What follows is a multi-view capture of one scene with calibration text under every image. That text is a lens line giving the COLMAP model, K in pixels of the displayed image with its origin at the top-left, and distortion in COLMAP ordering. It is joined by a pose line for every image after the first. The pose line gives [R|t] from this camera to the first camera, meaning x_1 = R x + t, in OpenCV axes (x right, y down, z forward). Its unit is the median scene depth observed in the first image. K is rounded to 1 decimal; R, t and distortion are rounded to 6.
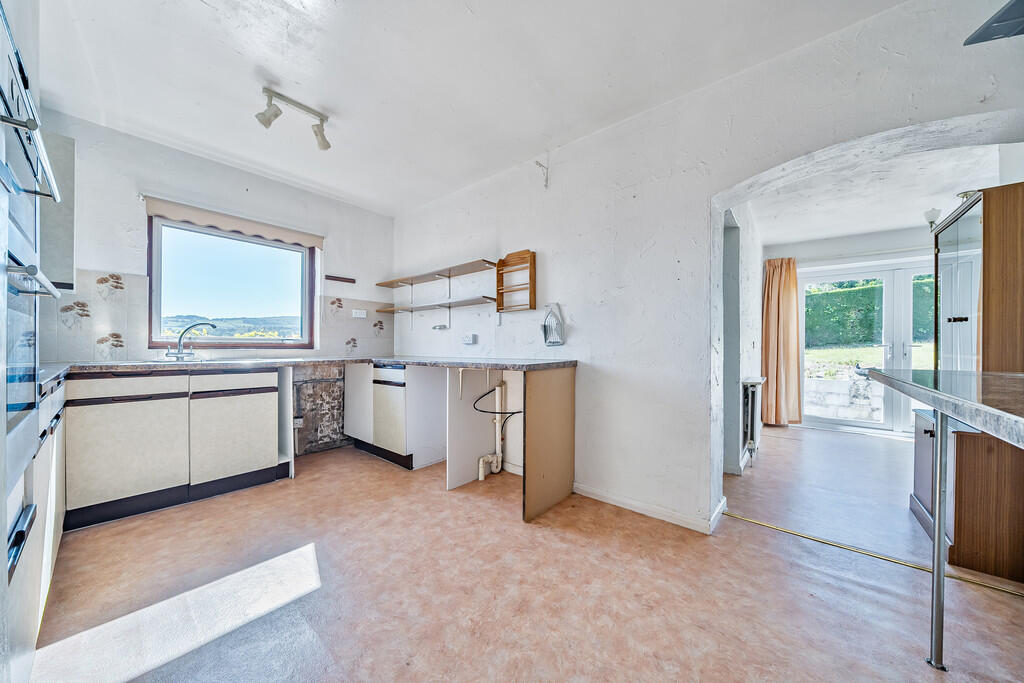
lens RADIAL K [[344.2, 0, 497.8], [0, 344.2, 348.1], [0, 0, 1]] dist [-0.005263, -0.000073]
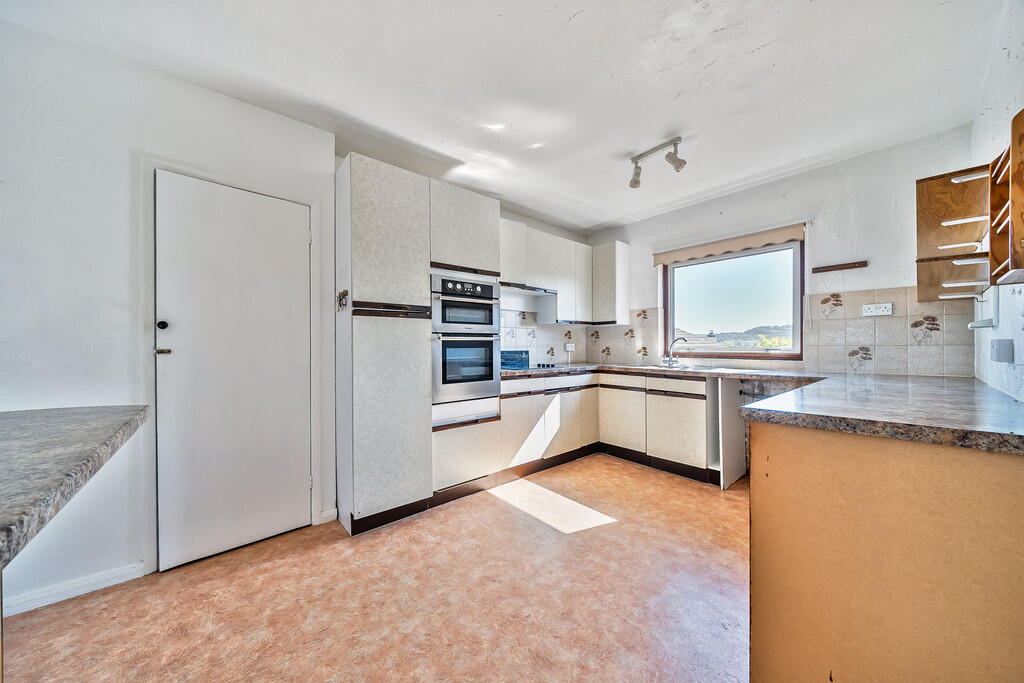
lens RADIAL K [[344.2, 0, 510.7], [0, 344.2, 345.1], [0, 0, 1]] dist [-0.005263, -0.000073]
pose [[-0.143523, -0.014756, -0.989537, 0.616961], [-0.009834, 0.999861, -0.013484, -0.026301], [0.989598, 0.007796, -0.143648, 0.674915]]
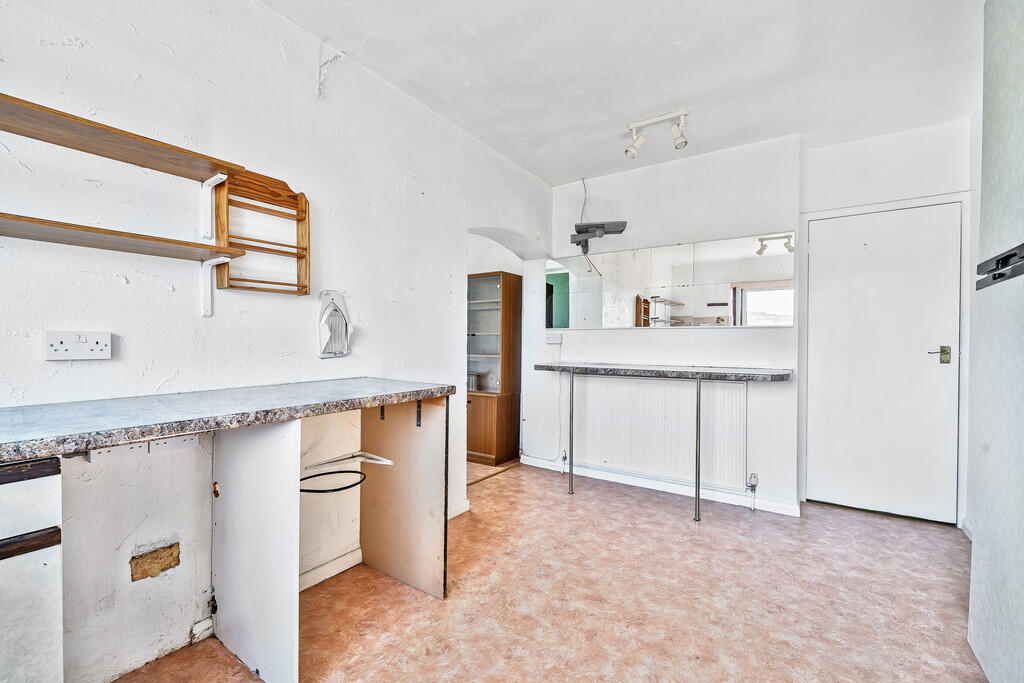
lens RADIAL K [[437.9, 0, 505.4], [0, 437.9, 346.3], [0, 0, 1]] dist [0.005292, 0.000509]
pose [[-0.114655, -0.007551, 0.993377, -0.824624], [0.005813, 0.999949, 0.008272, -0.038938], [-0.993388, 0.006723, -0.114605, 0.931048]]
